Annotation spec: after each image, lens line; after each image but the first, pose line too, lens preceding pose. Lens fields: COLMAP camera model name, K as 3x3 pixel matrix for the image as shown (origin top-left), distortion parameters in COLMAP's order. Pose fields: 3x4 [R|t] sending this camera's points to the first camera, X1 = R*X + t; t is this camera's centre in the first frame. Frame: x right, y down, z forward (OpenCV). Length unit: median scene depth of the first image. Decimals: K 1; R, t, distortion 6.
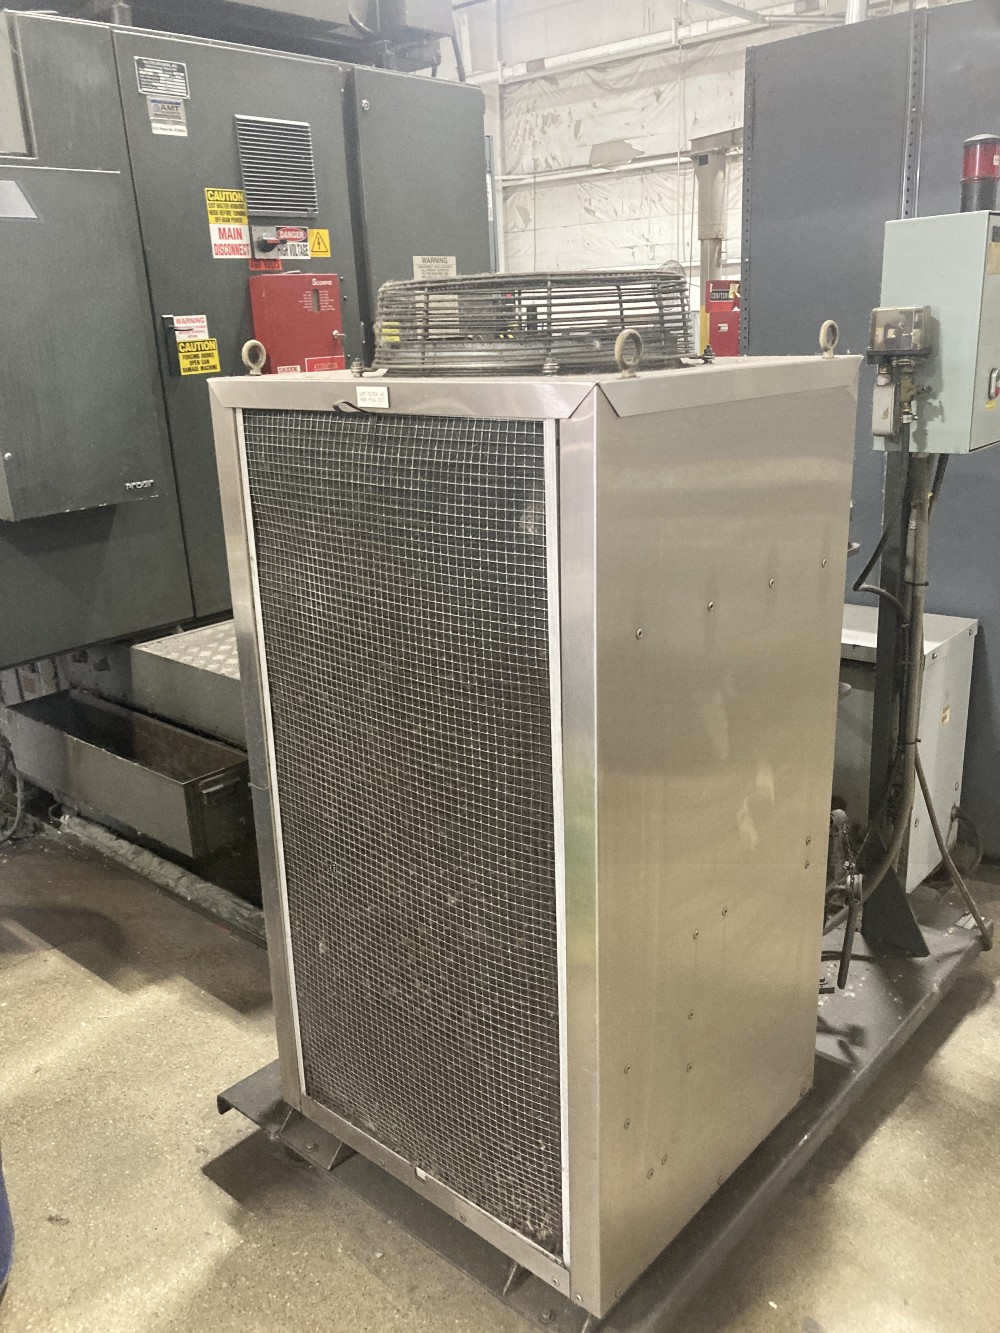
lens RADIAL K [[1122.8, 0, 500.0], [0, 1122.8, 666.5], [0, 0, 1]] dist [0.009921, 0.008347]
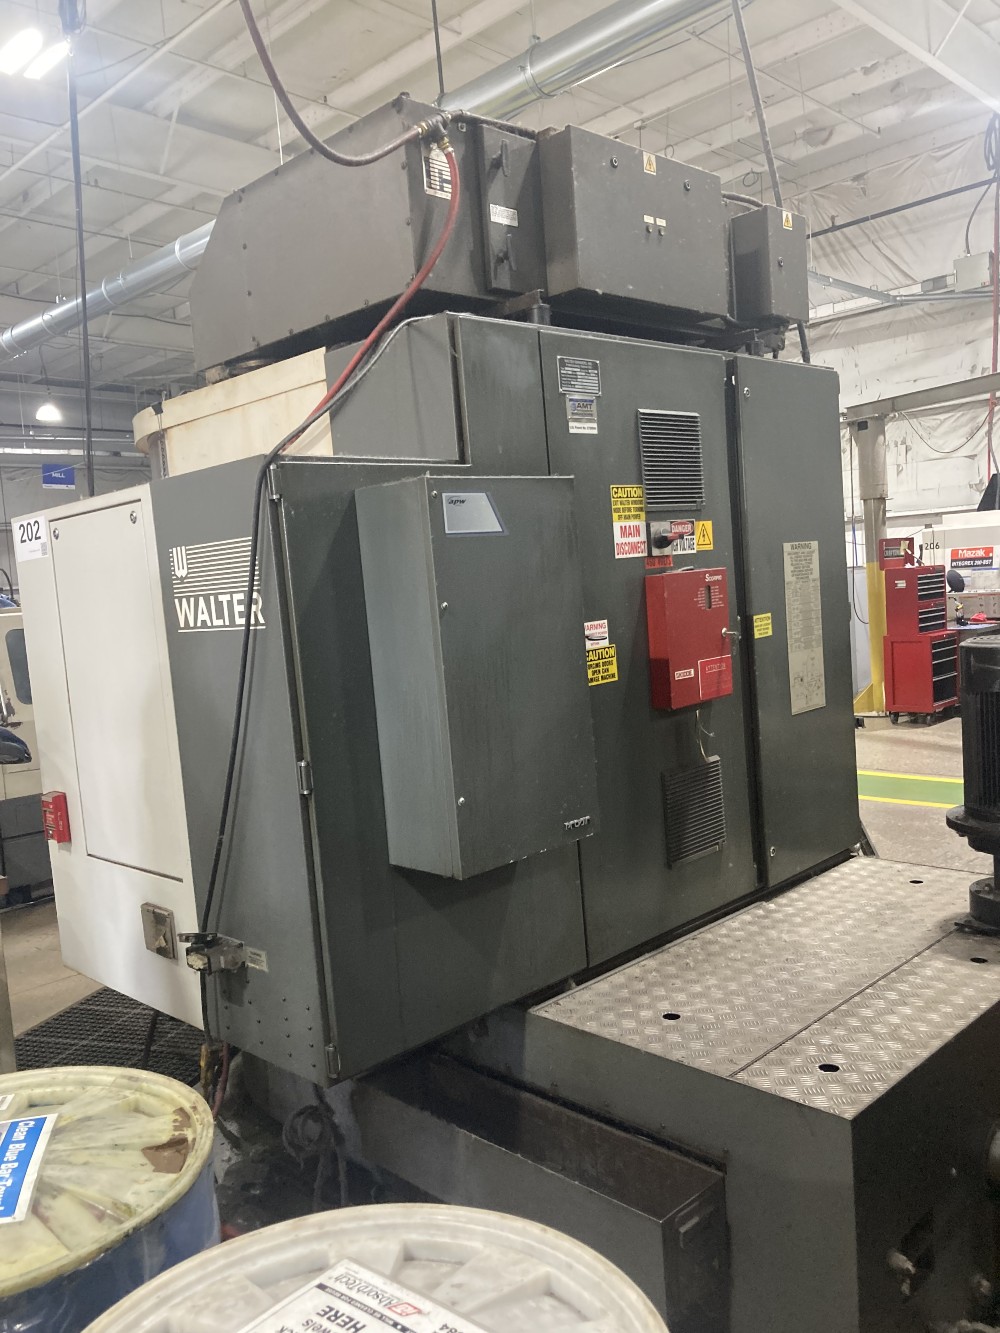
lens RADIAL K [[1122.8, 0, 500.0], [0, 1122.8, 666.5], [0, 0, 1]] dist [0.009921, 0.008347]
pose [[0.997050, -0.022875, -0.073270, -0.279803], [0.006560, 0.976463, -0.215585, -0.085906], [0.076477, 0.214468, 0.973732, 0.140666]]
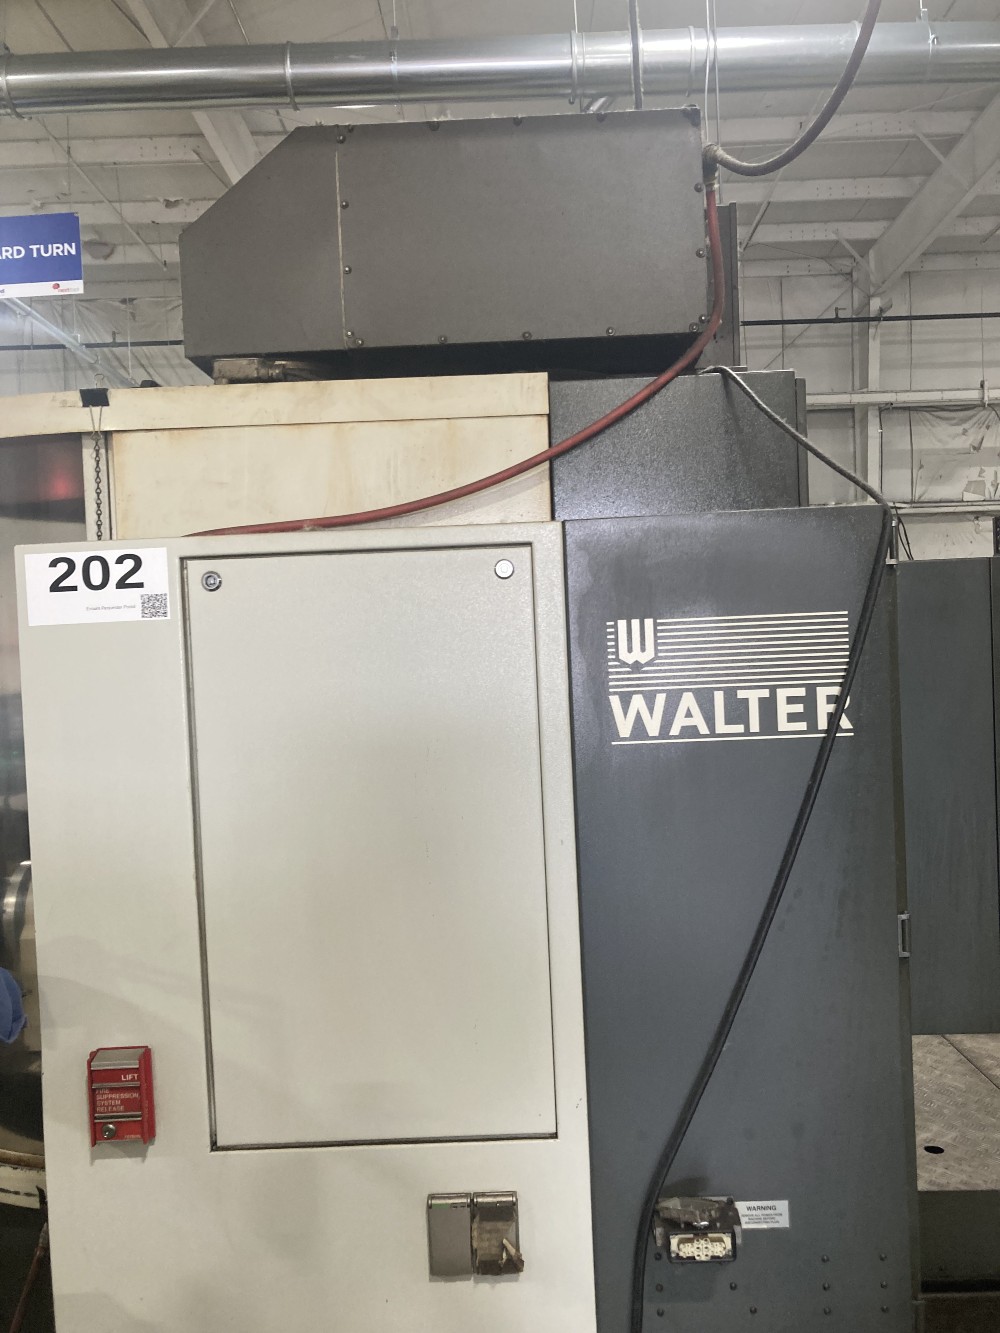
lens RADIAL K [[1122.8, 0, 500.0], [0, 1122.8, 666.5], [0, 0, 1]] dist [0.009921, 0.008347]
pose [[0.759688, 0.010821, 0.650197, -0.798810], [0.193670, 0.950724, -0.242106, -0.174069], [-0.620778, 0.309848, 0.720159, 0.443982]]
